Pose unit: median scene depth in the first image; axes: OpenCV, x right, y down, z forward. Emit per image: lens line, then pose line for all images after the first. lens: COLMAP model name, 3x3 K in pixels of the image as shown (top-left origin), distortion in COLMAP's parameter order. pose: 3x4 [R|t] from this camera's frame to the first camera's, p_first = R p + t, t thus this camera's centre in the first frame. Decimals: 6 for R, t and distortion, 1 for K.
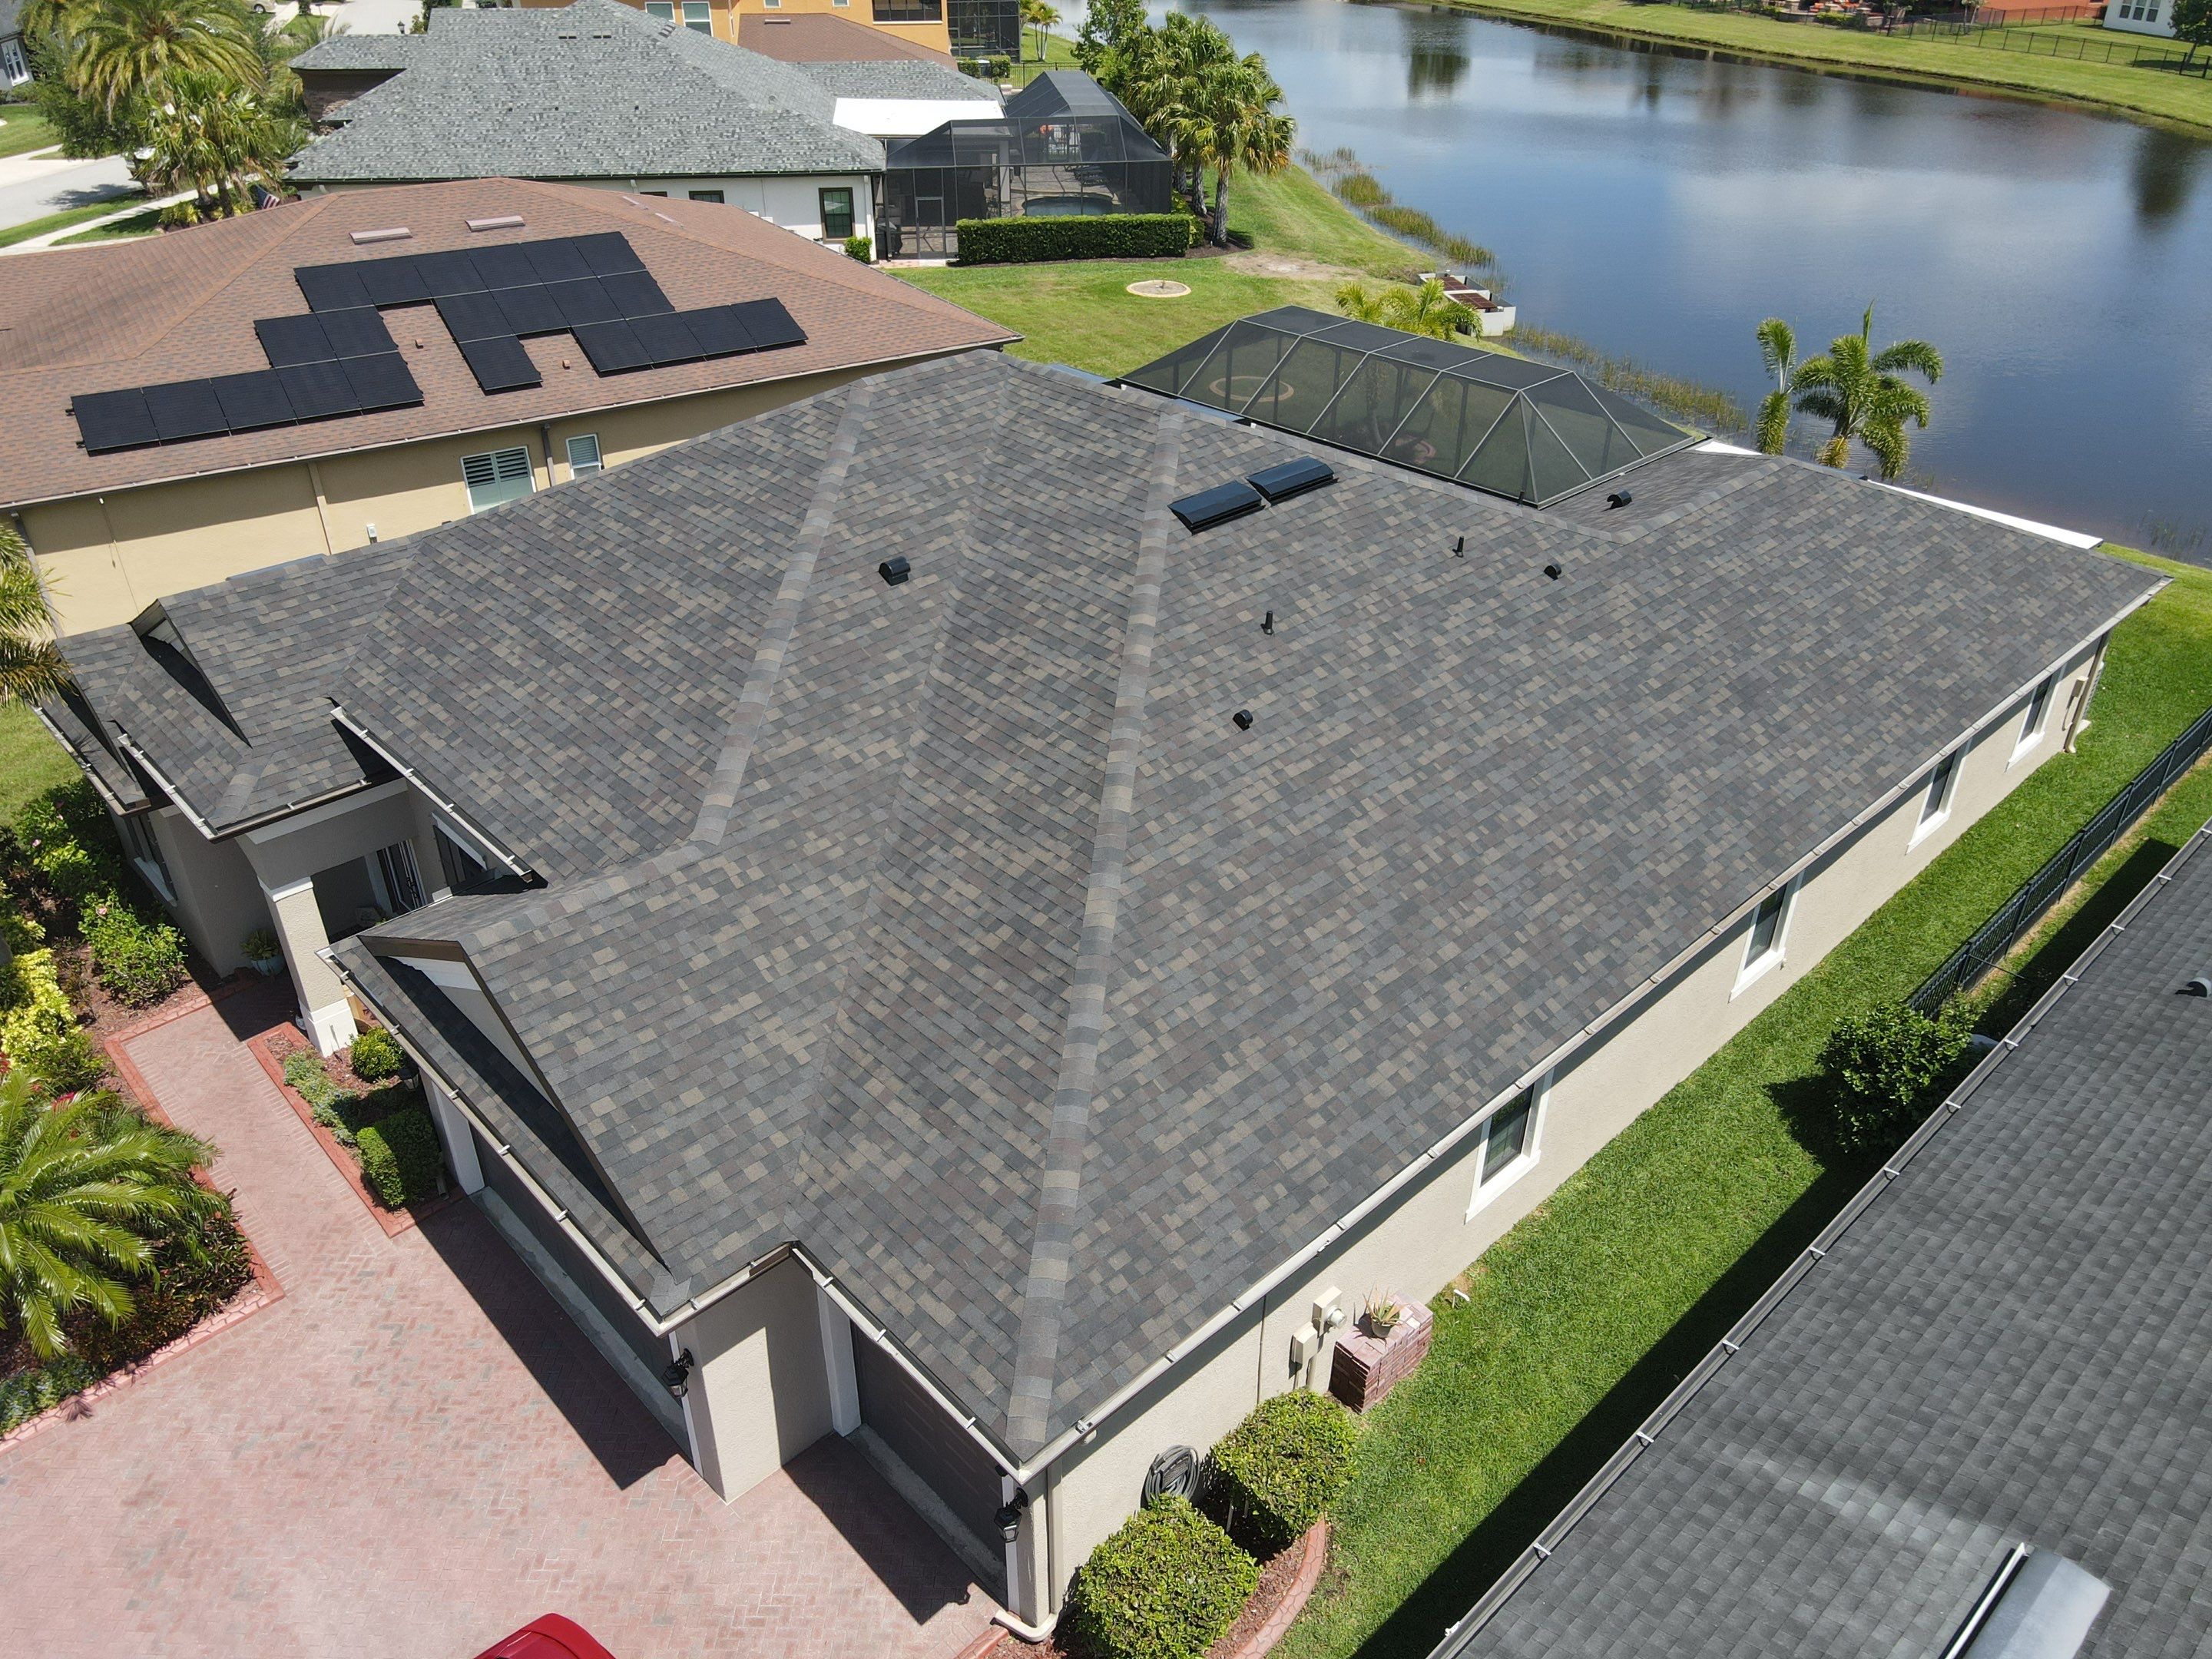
lens RADIAL K [[1627.3, 0, 1076.8], [0, 1627.3, 814.3], [0, 0, 1]] dist [-0.003279, 0.040825]
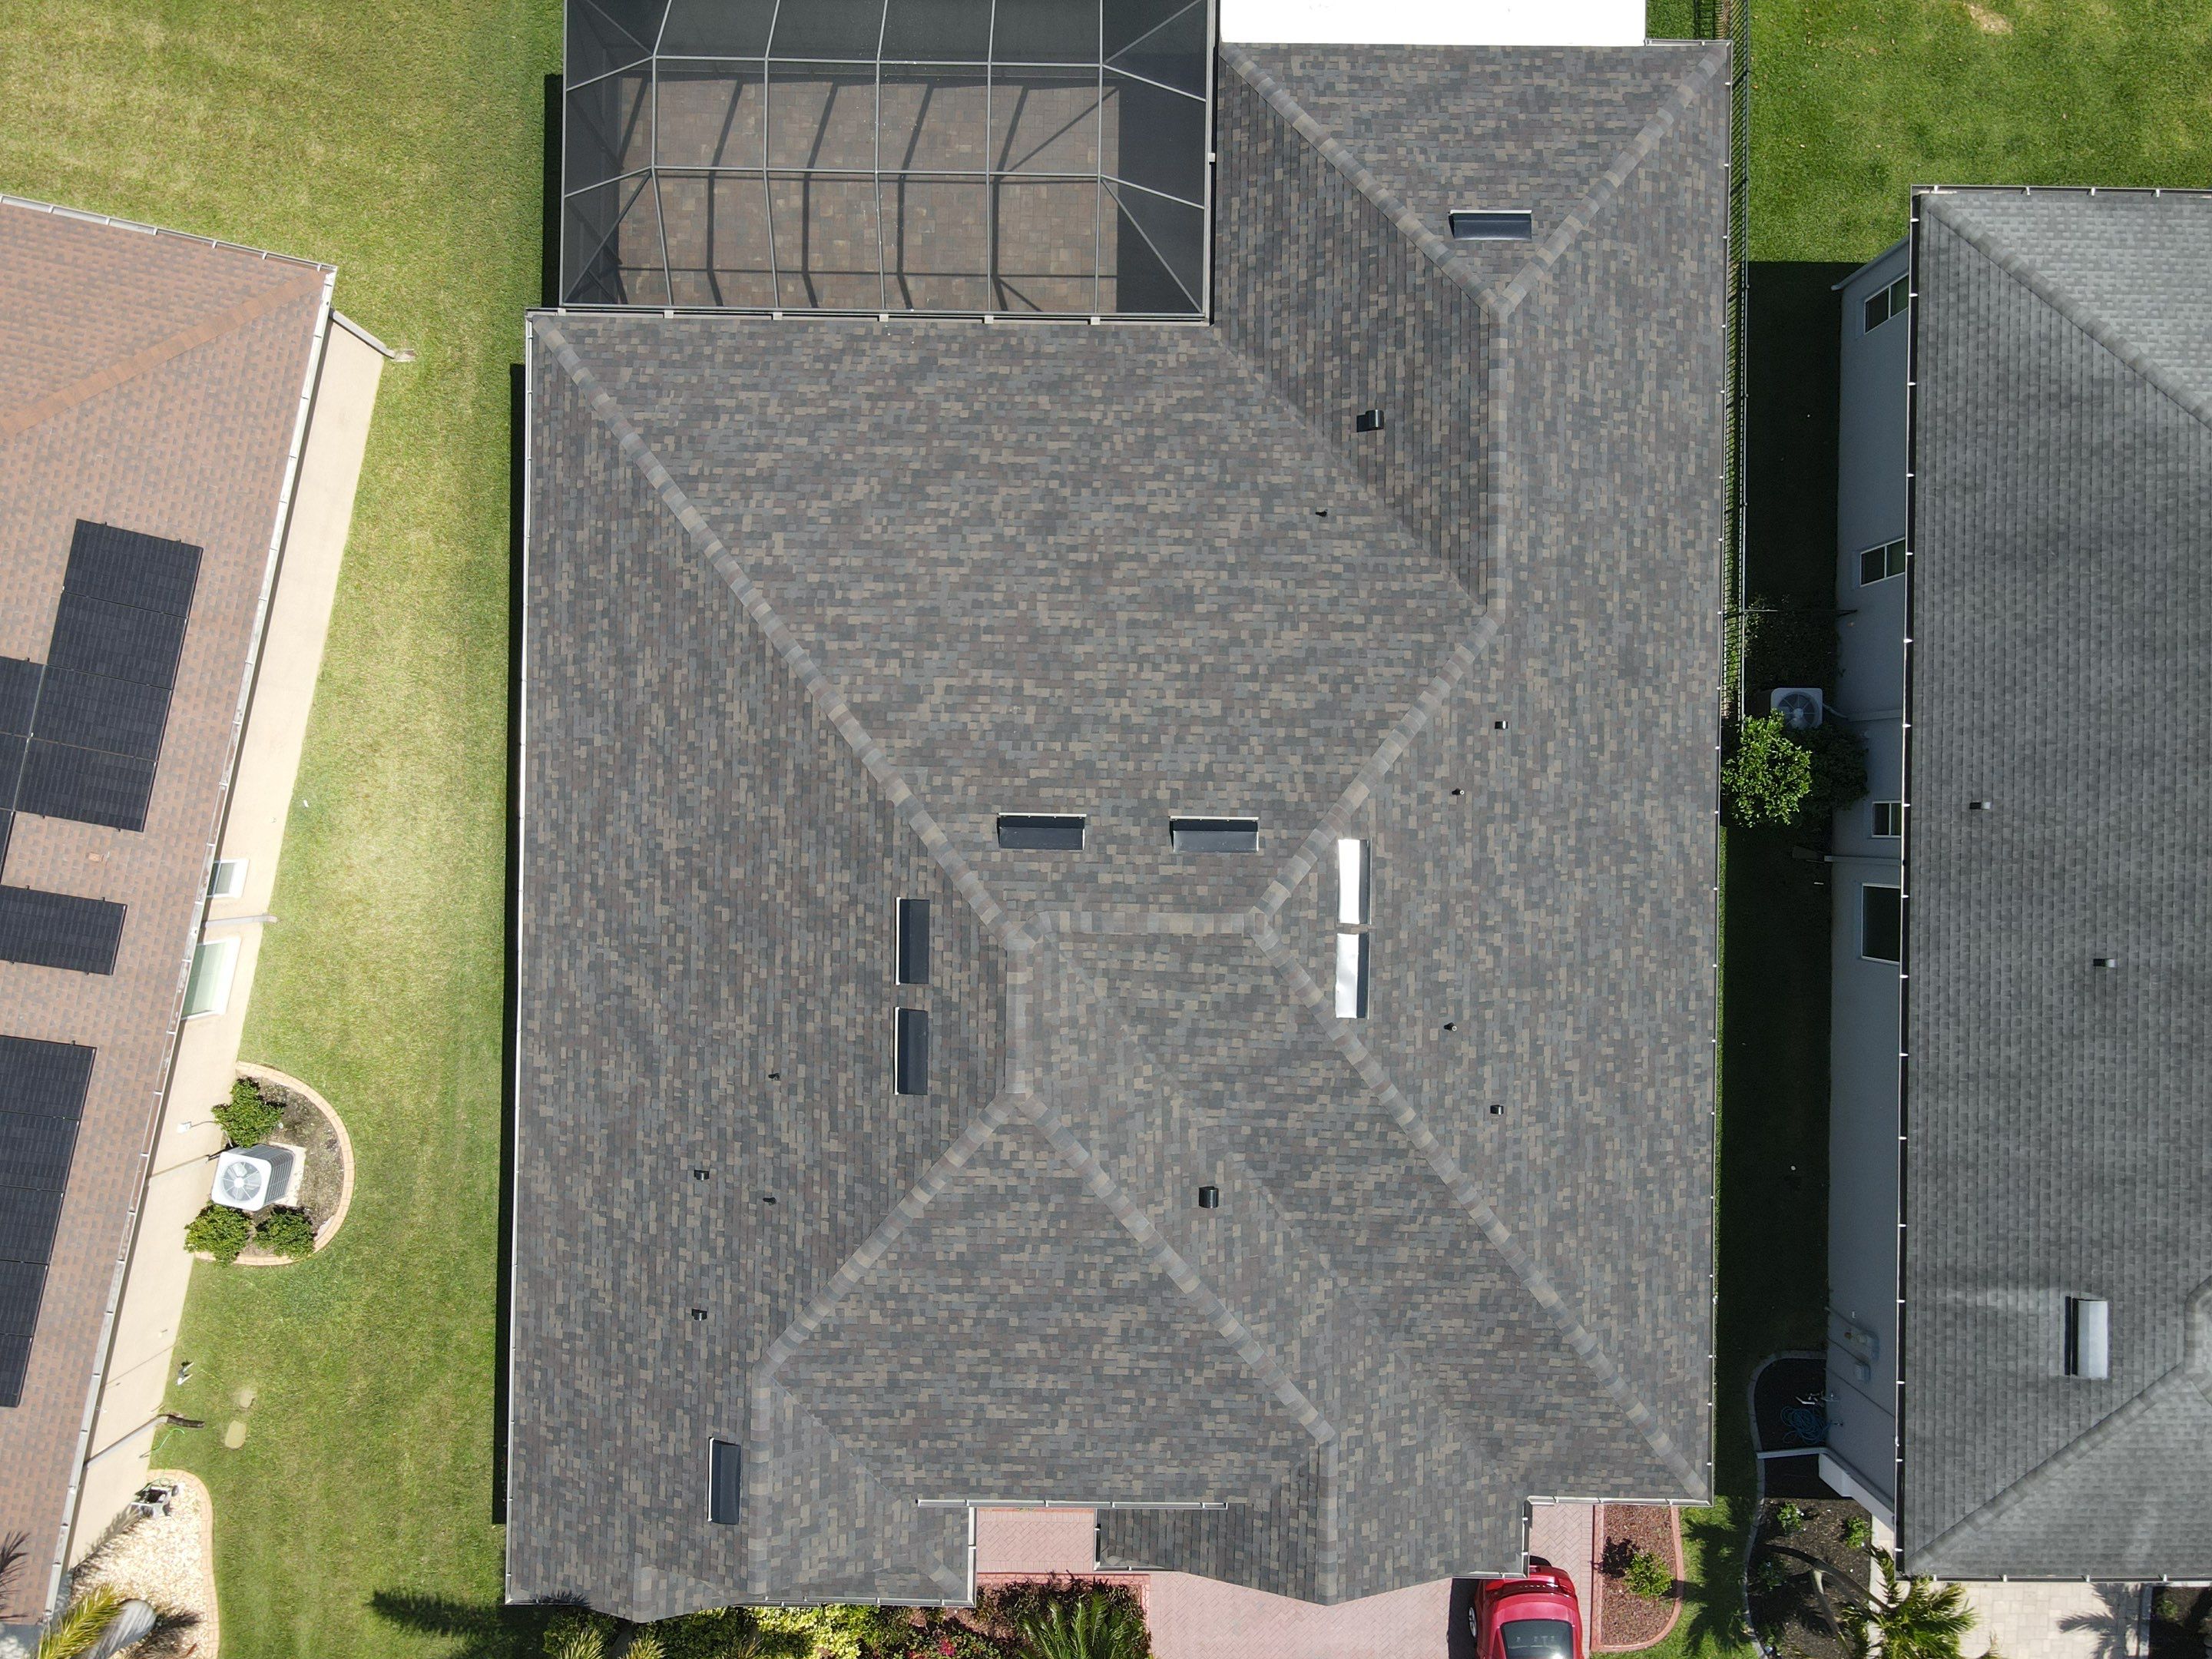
lens RADIAL K [[1584.3, 0, 1077.5], [0, 1584.3, 818.3], [0, 0, 1]] dist [0.000094, 0.032307]
pose [[0.687957, -0.725669, 0.010937, 0.016821], [0.372482, 0.365979, 0.852829, -1.312000], [-0.622874, -0.582635, 0.522076, 0.582003]]
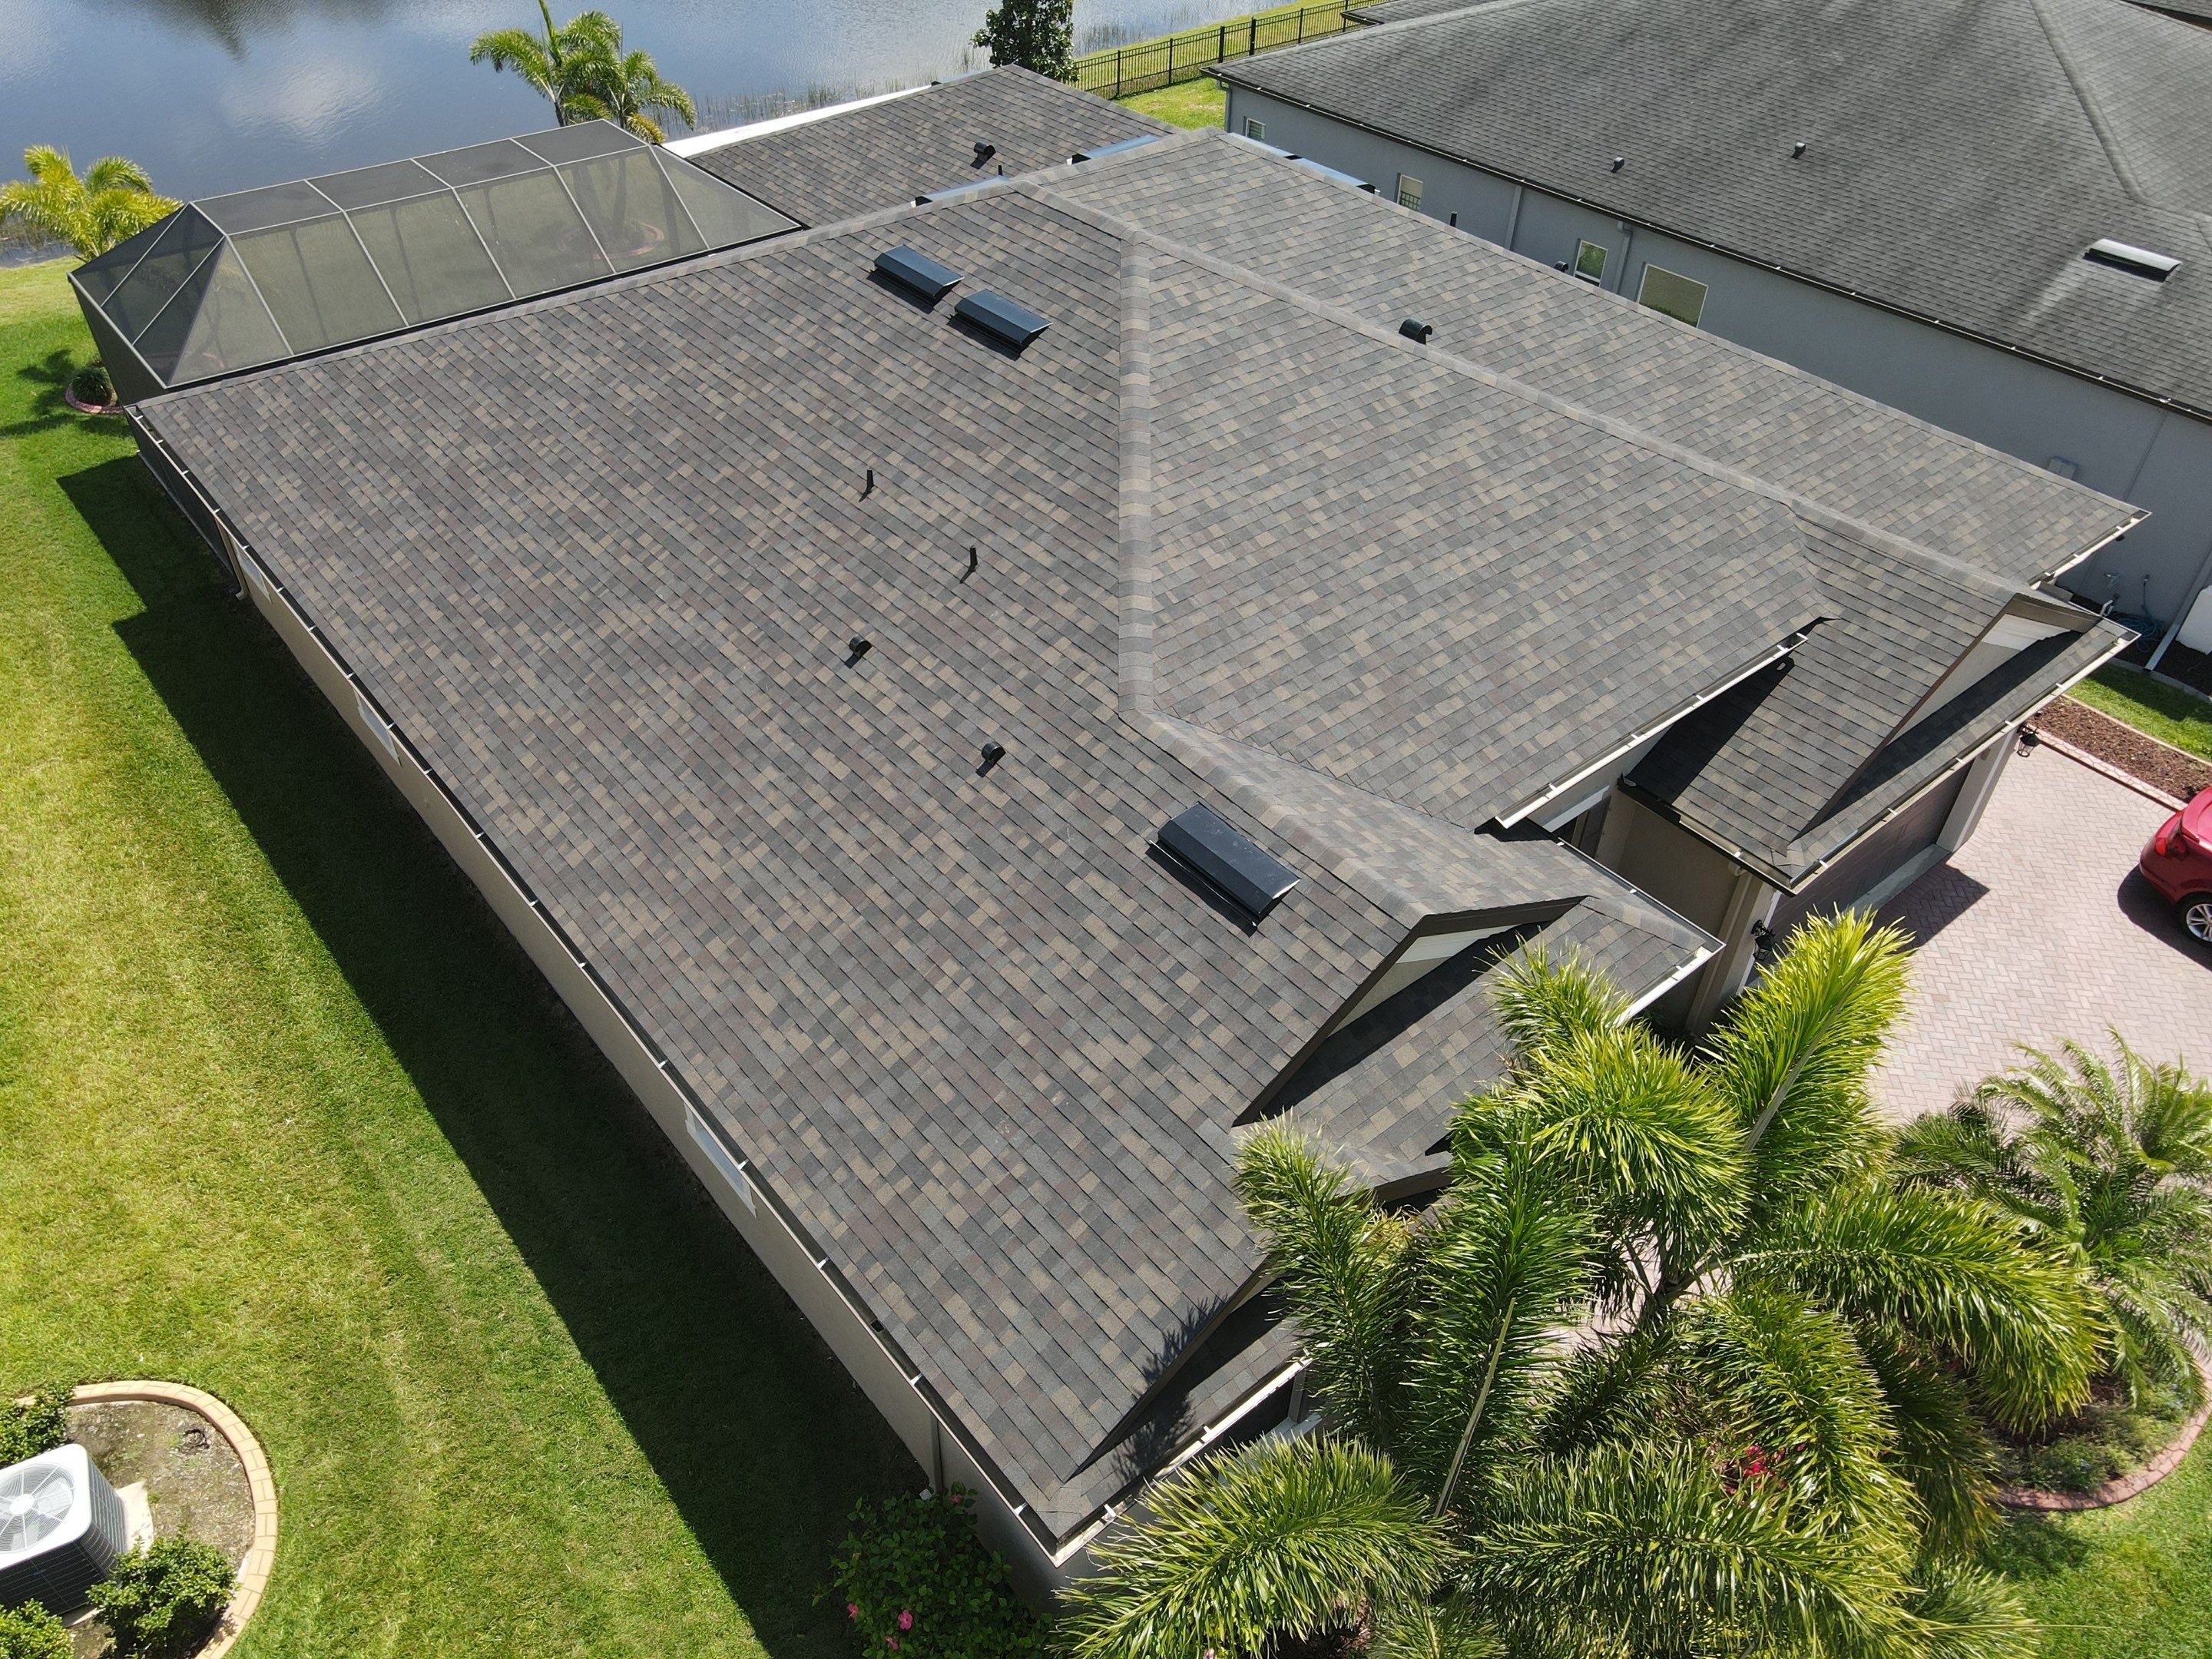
lens RADIAL K [[1627.3, 0, 1076.8], [0, 1627.3, 814.3], [0, 0, 1]] dist [-0.003279, 0.040825]
pose [[0.063386, -0.636385, 0.768763, -1.045354], [0.511489, 0.682164, 0.522524, -0.558823], [-0.856949, 0.360093, 0.368743, 0.898589]]
